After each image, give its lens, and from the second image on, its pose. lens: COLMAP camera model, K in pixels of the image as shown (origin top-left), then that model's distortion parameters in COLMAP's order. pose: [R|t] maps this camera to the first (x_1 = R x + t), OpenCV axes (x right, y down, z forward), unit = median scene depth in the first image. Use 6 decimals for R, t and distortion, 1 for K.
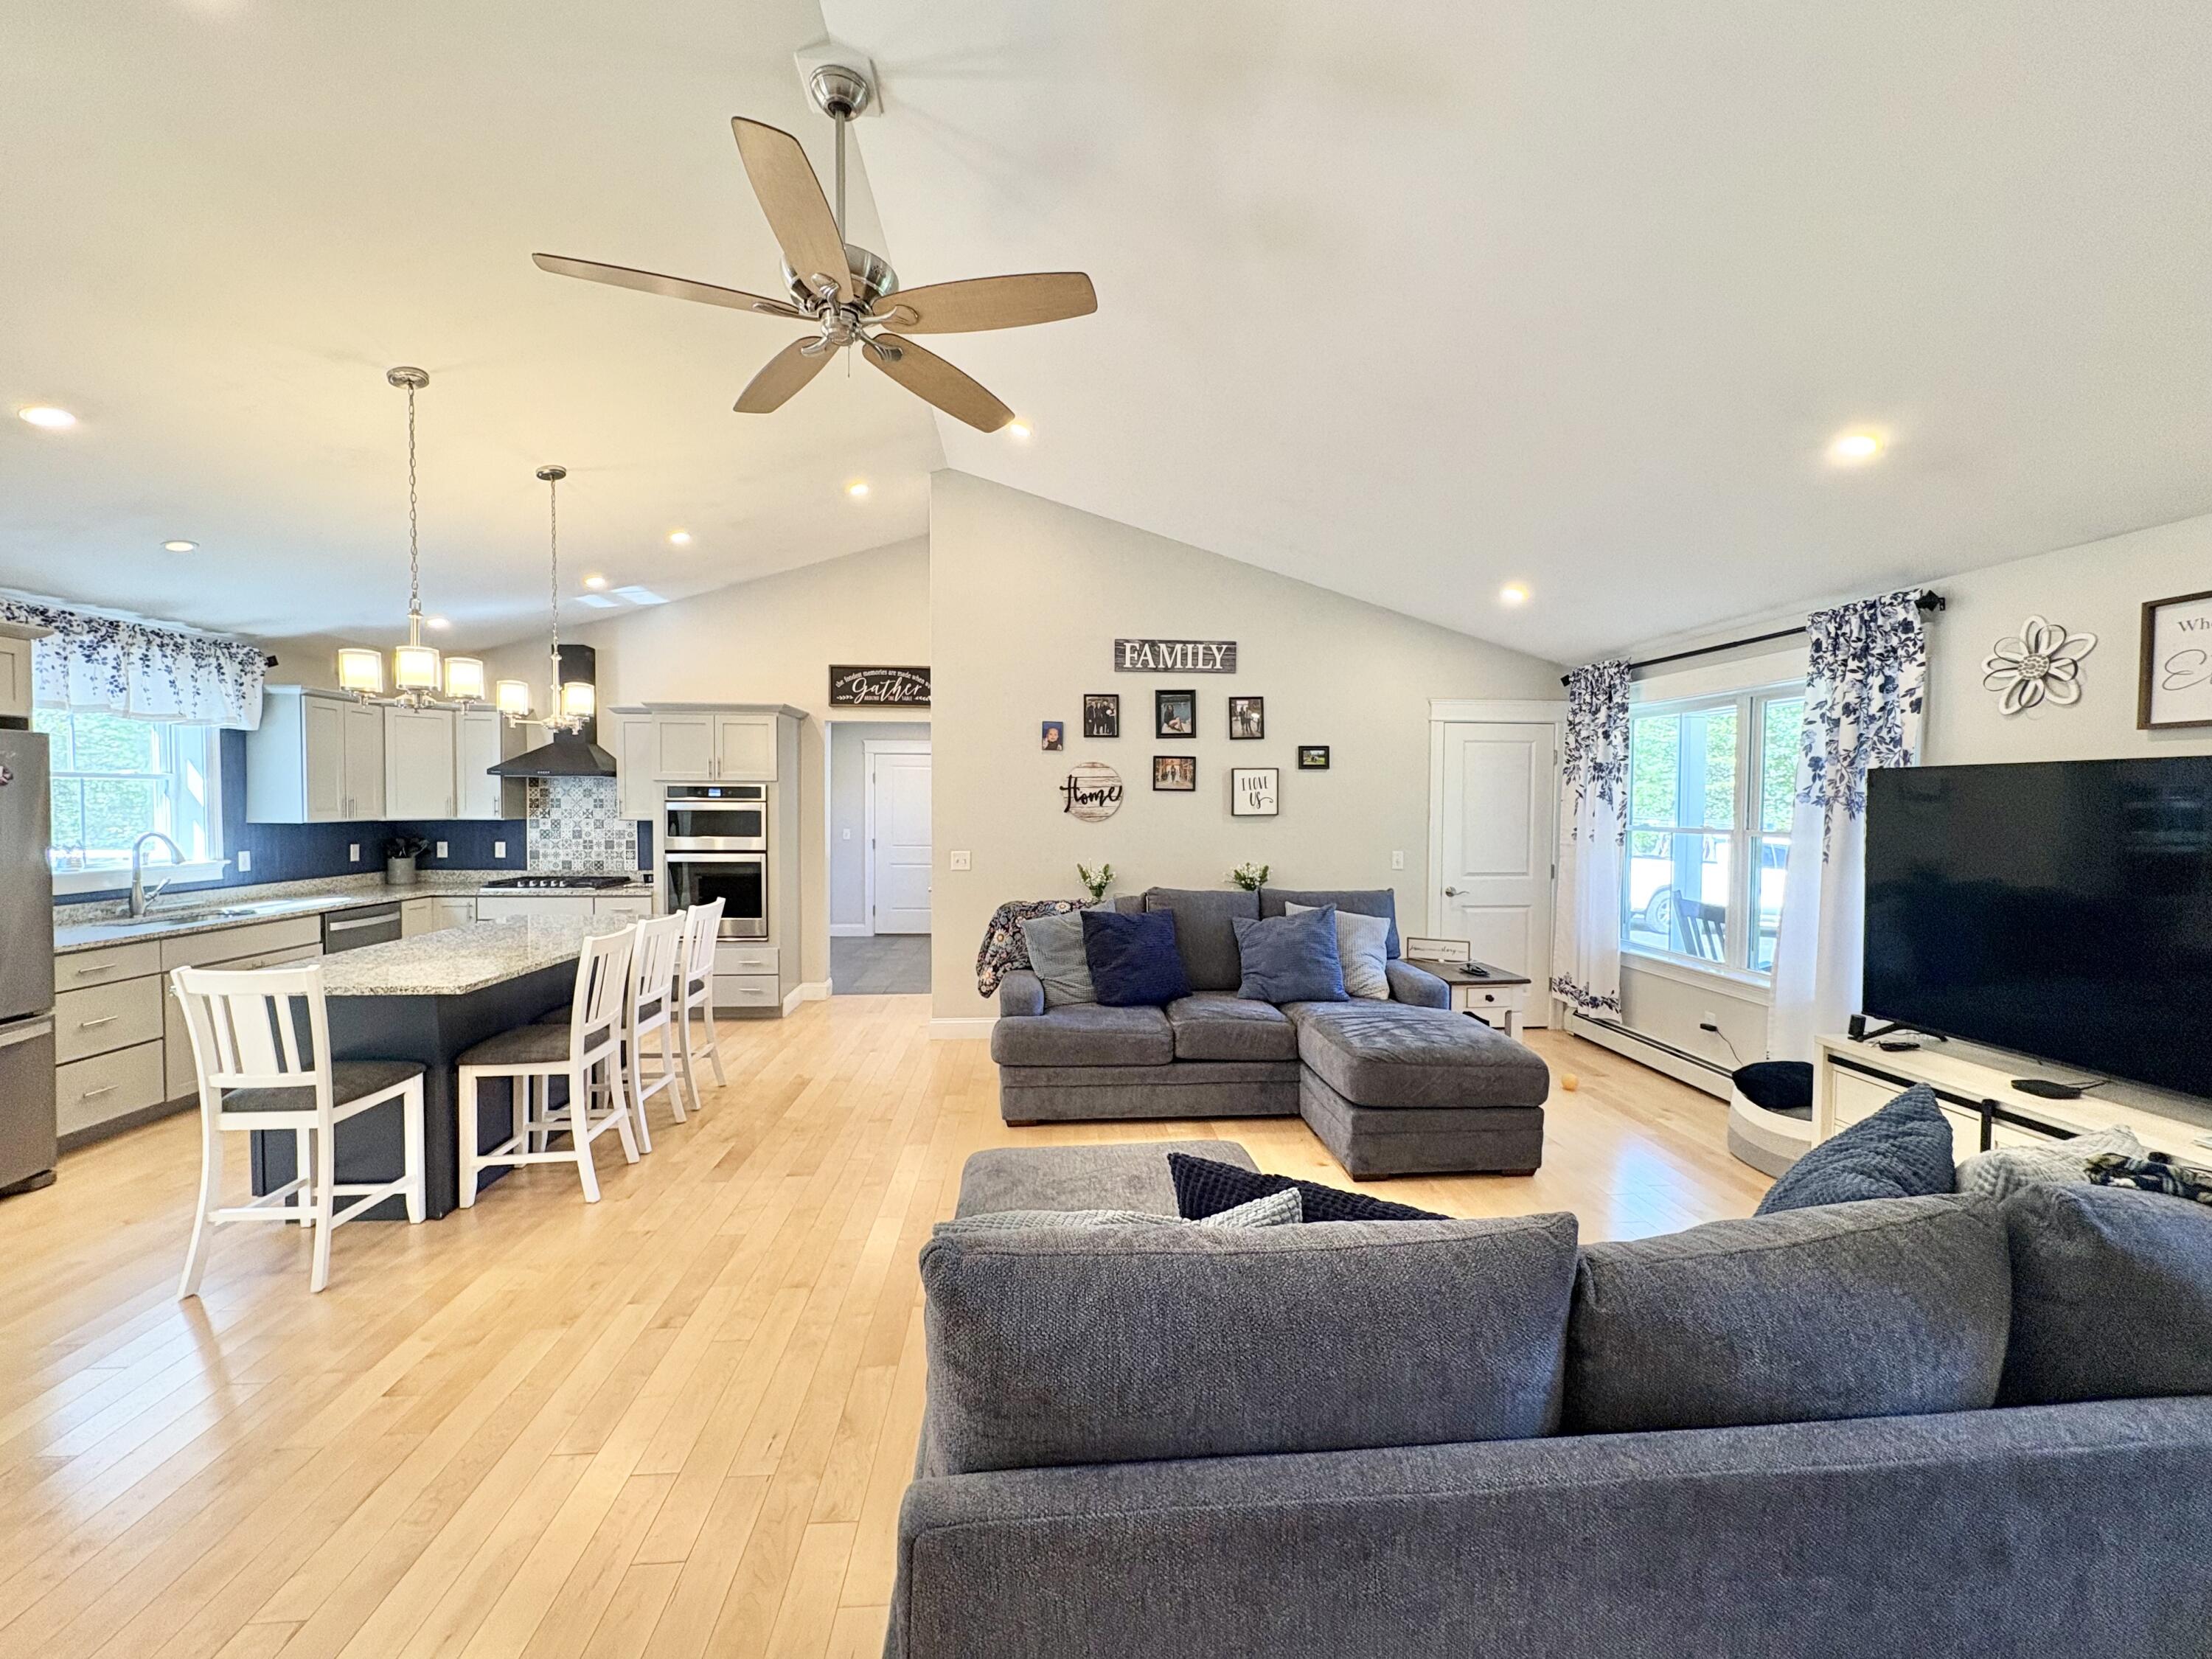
lens RADIAL K [[877.4, 0, 1100.5], [0, 877.4, 828.3], [0, 0, 1]] dist [0.001444, 0.000205]
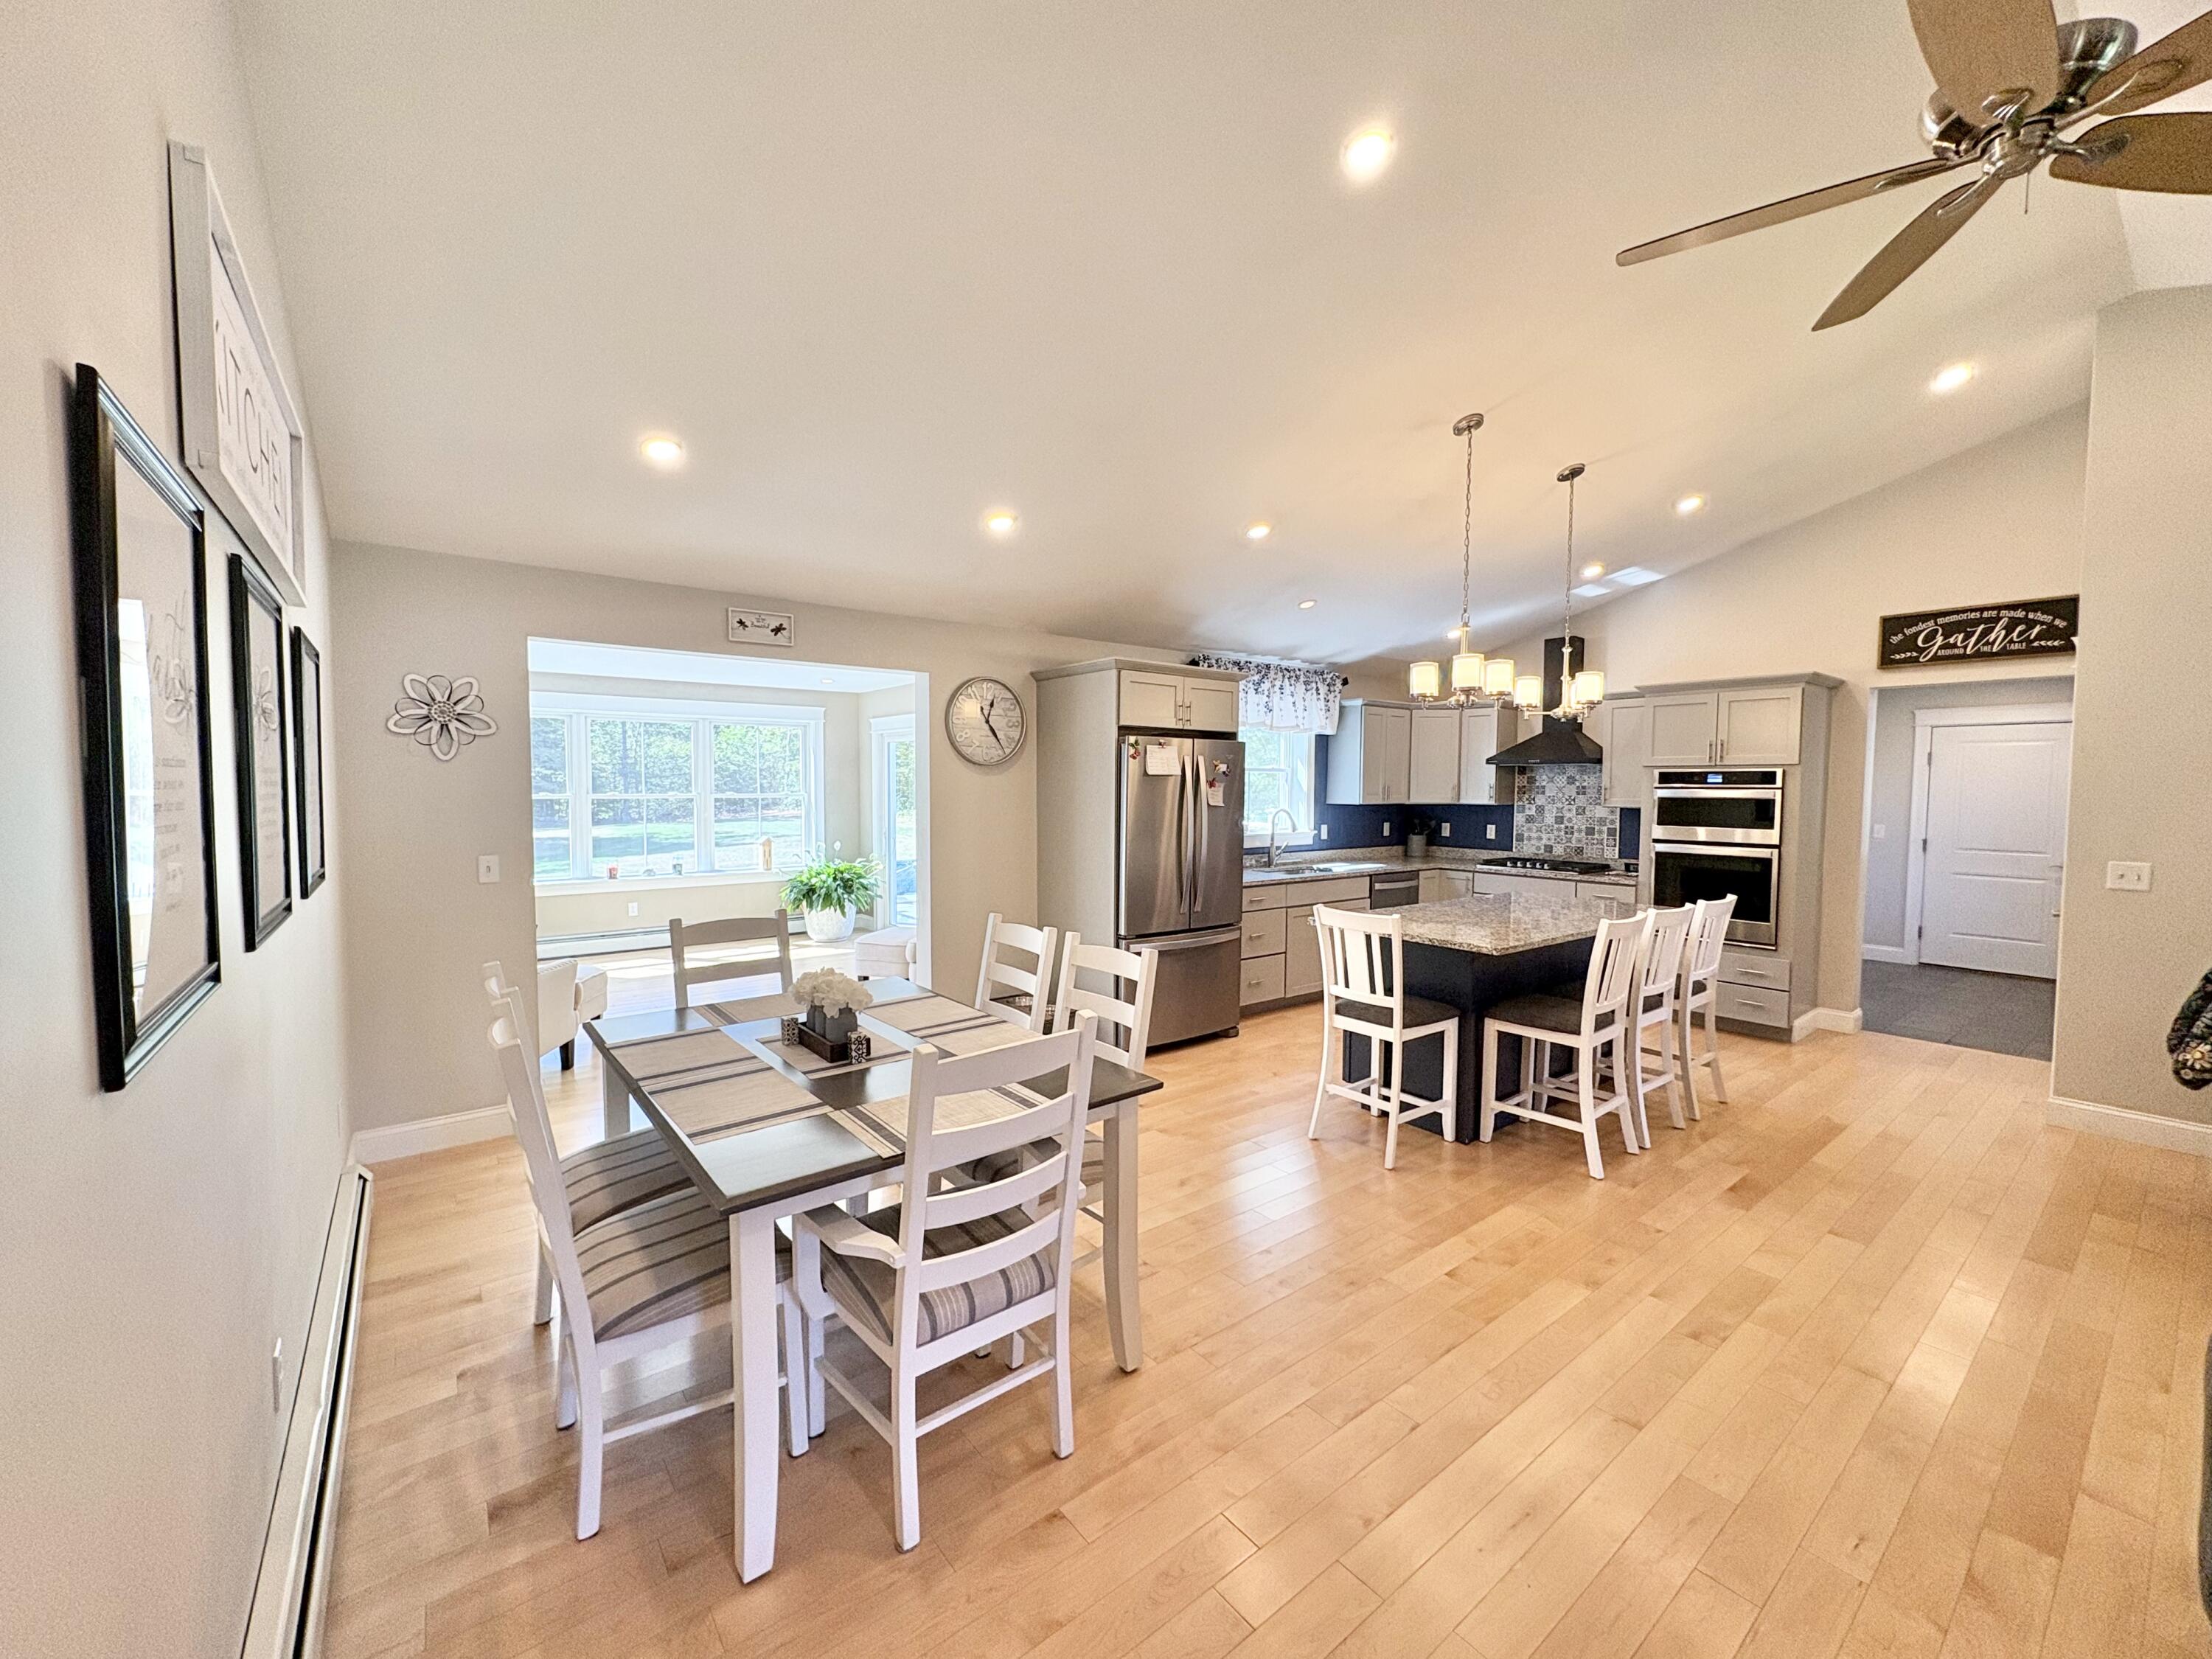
lens RADIAL K [[877.4, 0, 1108.4], [0, 877.4, 828.3], [0, 0, 1]] dist [0.001444, 0.000205]
pose [[0.558142, 0.038337, -0.828860, -0.040656], [-0.028270, 0.999231, 0.027181, 0.004414], [0.829264, 0.008261, 0.558796, -0.029344]]
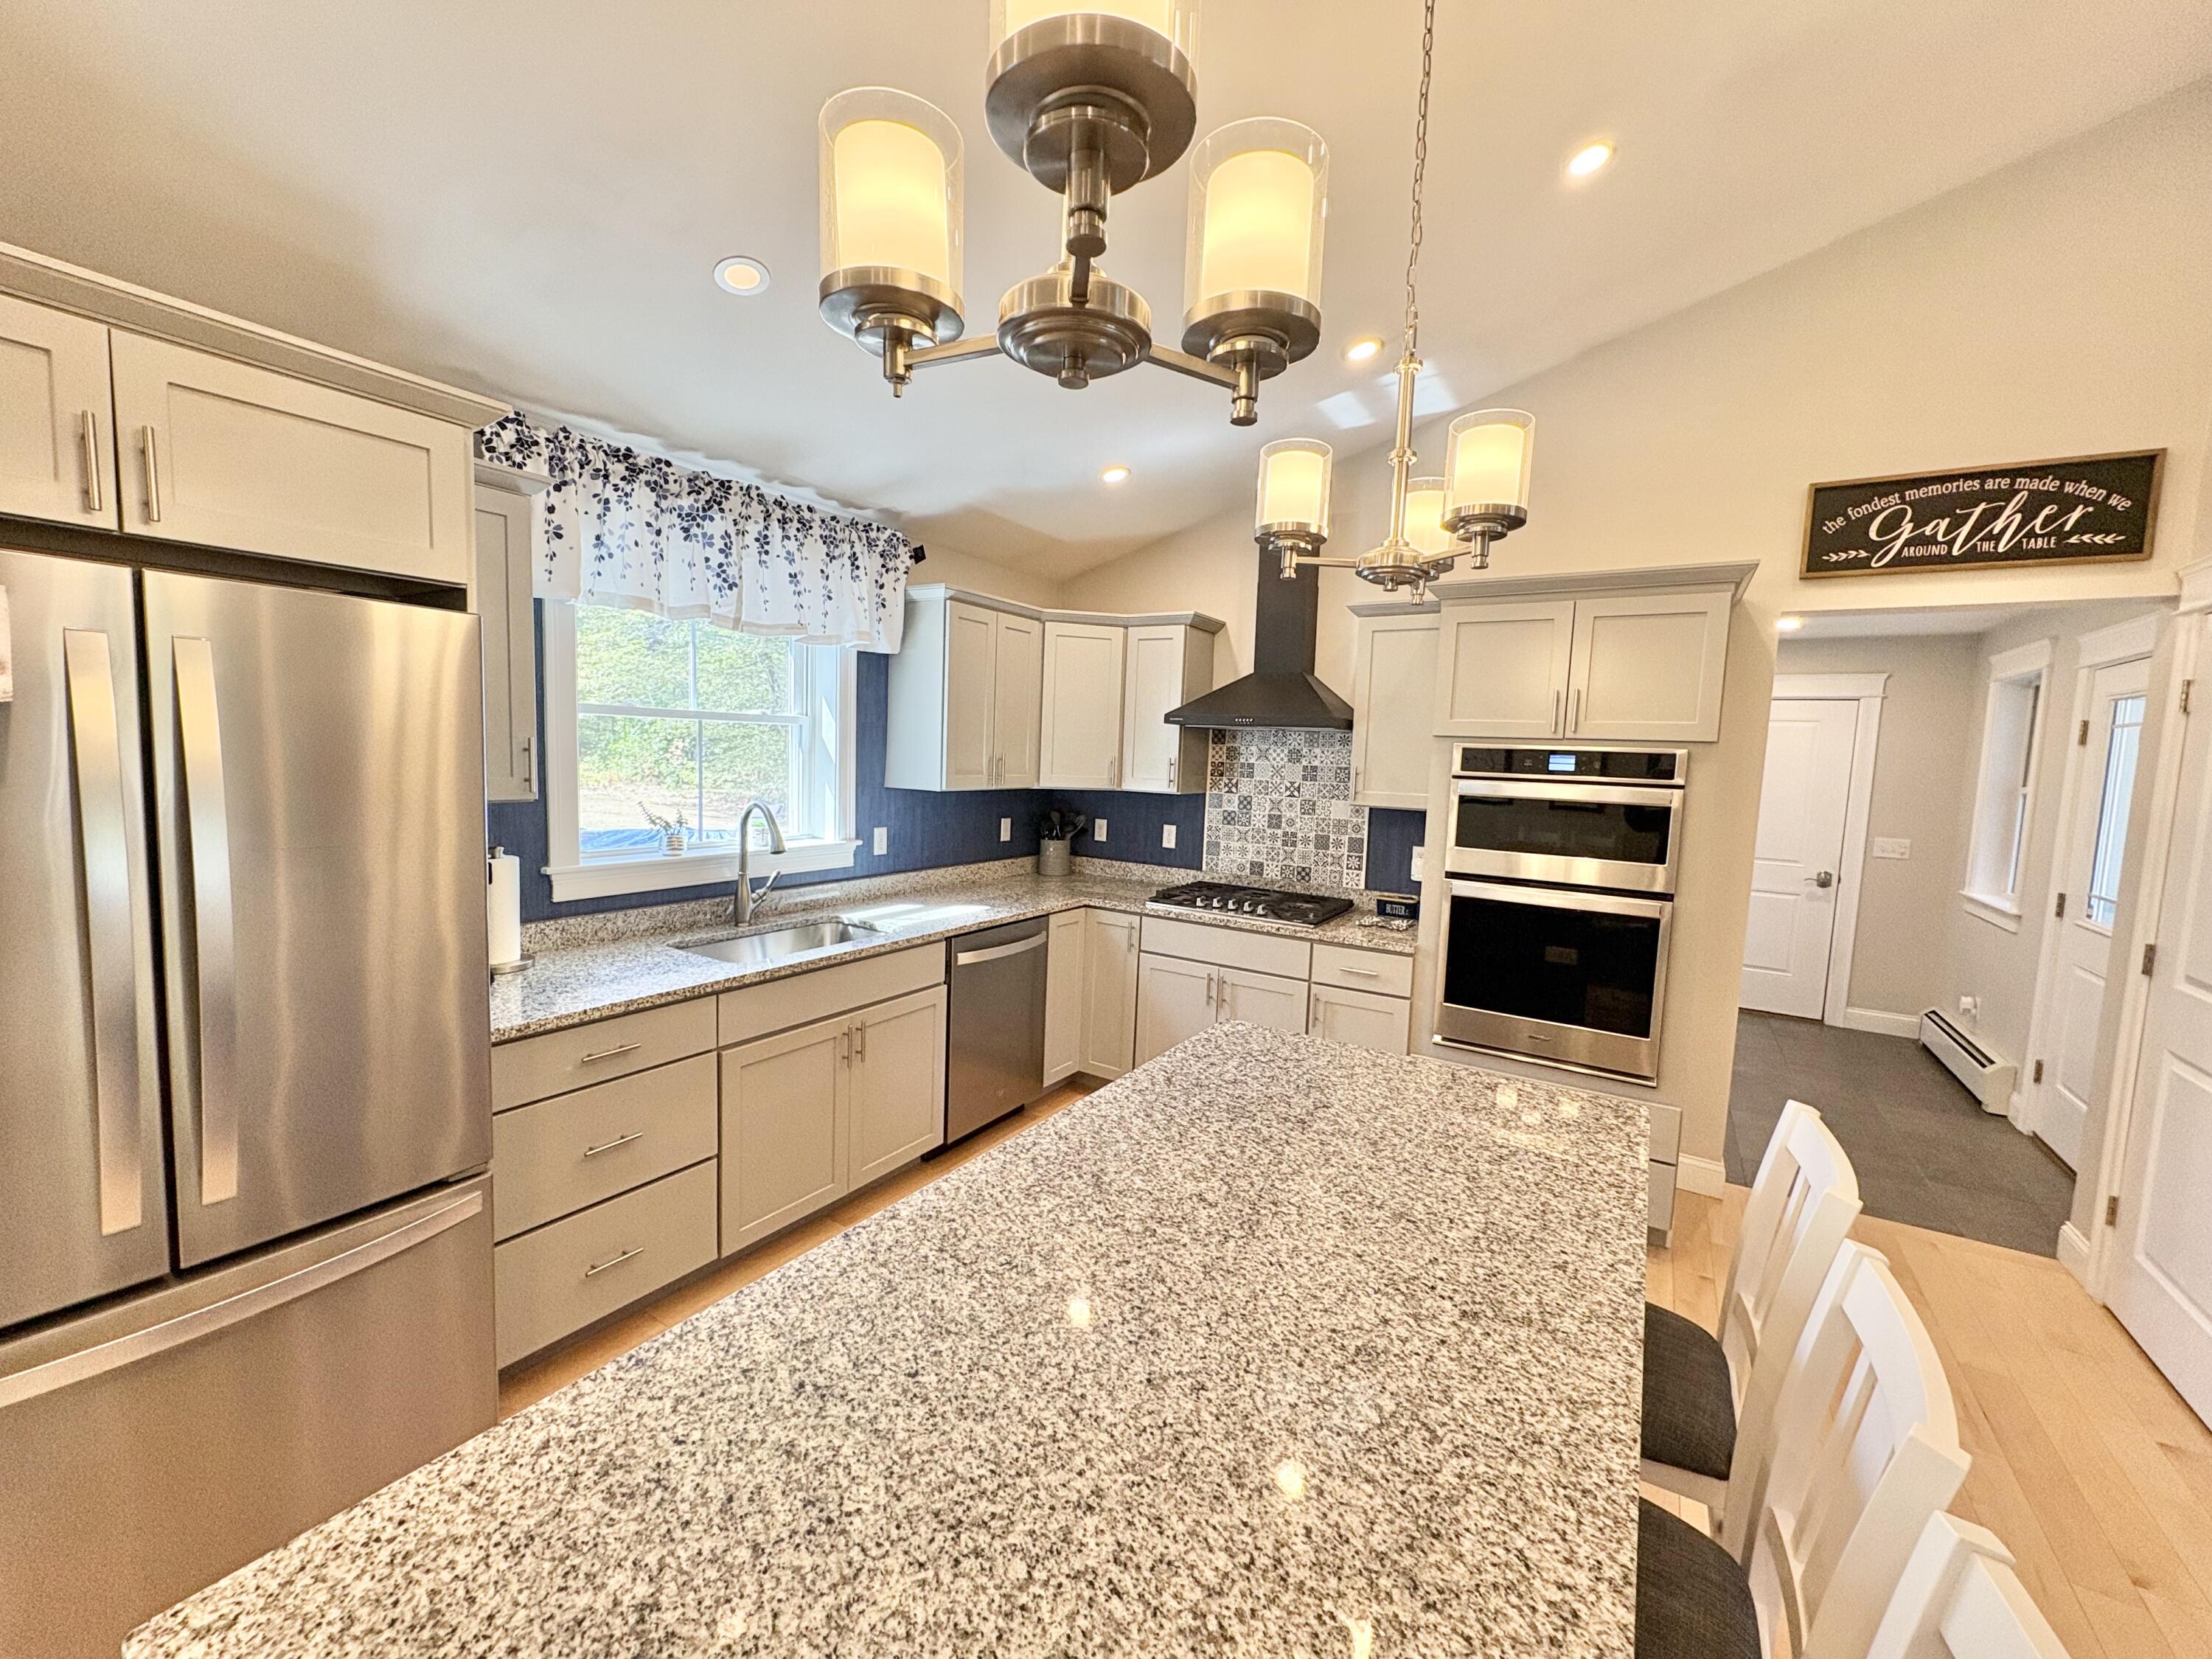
lens RADIAL K [[877.4, 0, 1109.2], [0, 877.4, 823.8], [0, 0, 1]] dist [0.001444, 0.000205]
pose [[0.809734, 0.071954, -0.582369, -0.408163], [-0.049820, 0.997300, 0.053949, -0.024001], [0.584678, -0.014671, 0.811133, 0.528586]]
